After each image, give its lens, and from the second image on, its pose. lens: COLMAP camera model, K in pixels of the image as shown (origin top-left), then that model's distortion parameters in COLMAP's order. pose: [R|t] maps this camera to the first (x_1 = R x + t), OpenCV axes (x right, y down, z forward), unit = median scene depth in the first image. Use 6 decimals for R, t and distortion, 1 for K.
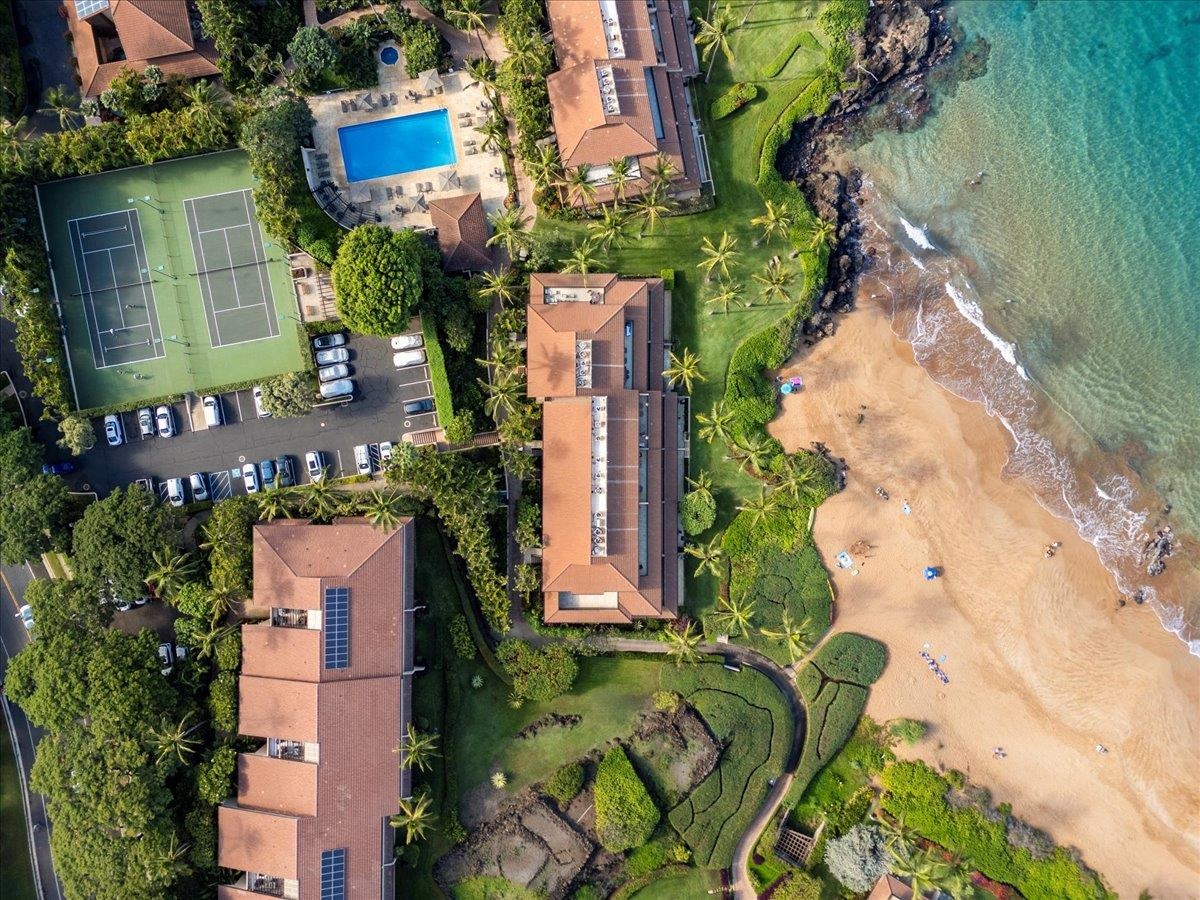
lens RADIAL K [[860.8, 0, 600.0], [0, 860.8, 450.0], [0, 0, 1]] dist [0.089243, -0.100904]
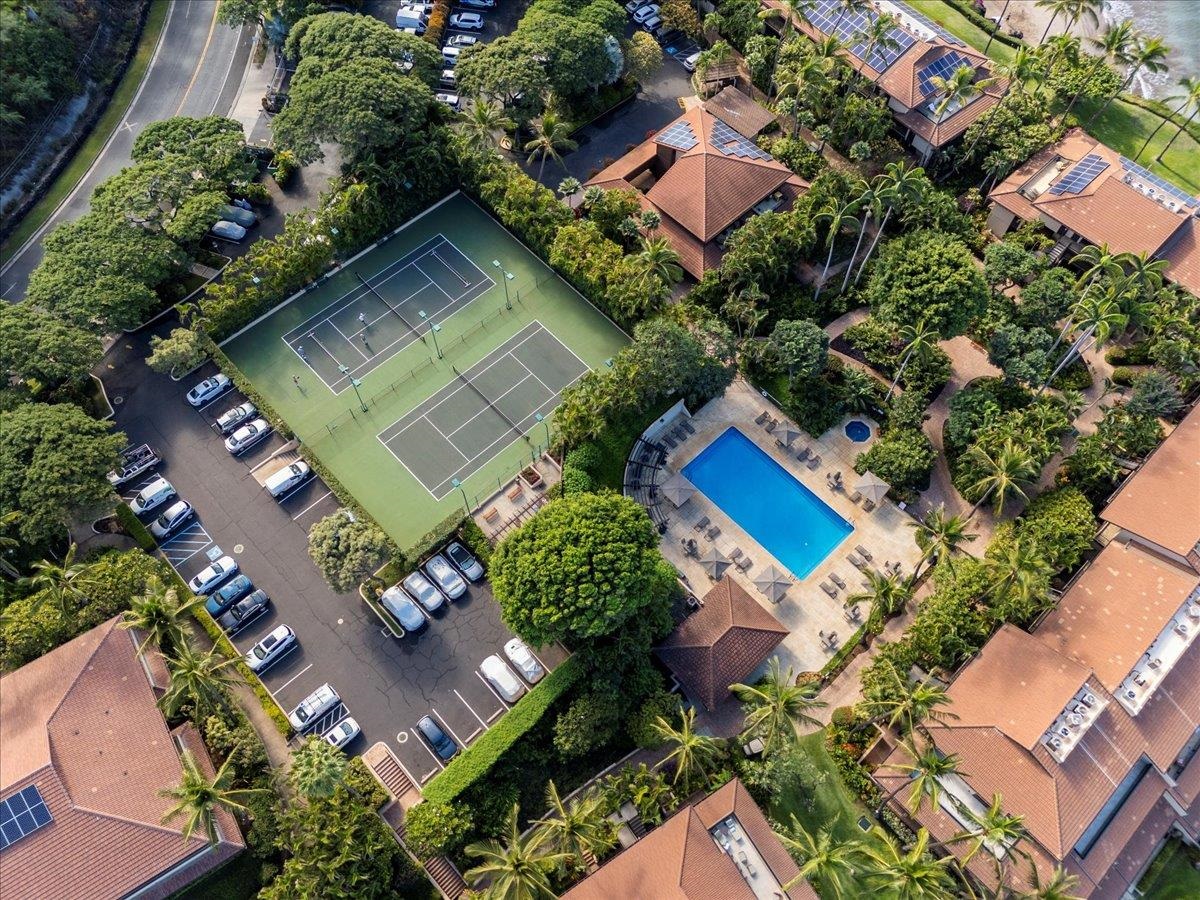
lens RADIAL K [[860.8, 0, 600.0], [0, 860.8, 450.0], [0, 0, 1]] dist [0.089243, -0.100904]
pose [[0.540120, 0.732533, -0.414326, -0.050229], [-0.841587, 0.470762, -0.264789, -0.079052], [0.001083, 0.491710, 0.870758, 0.399278]]
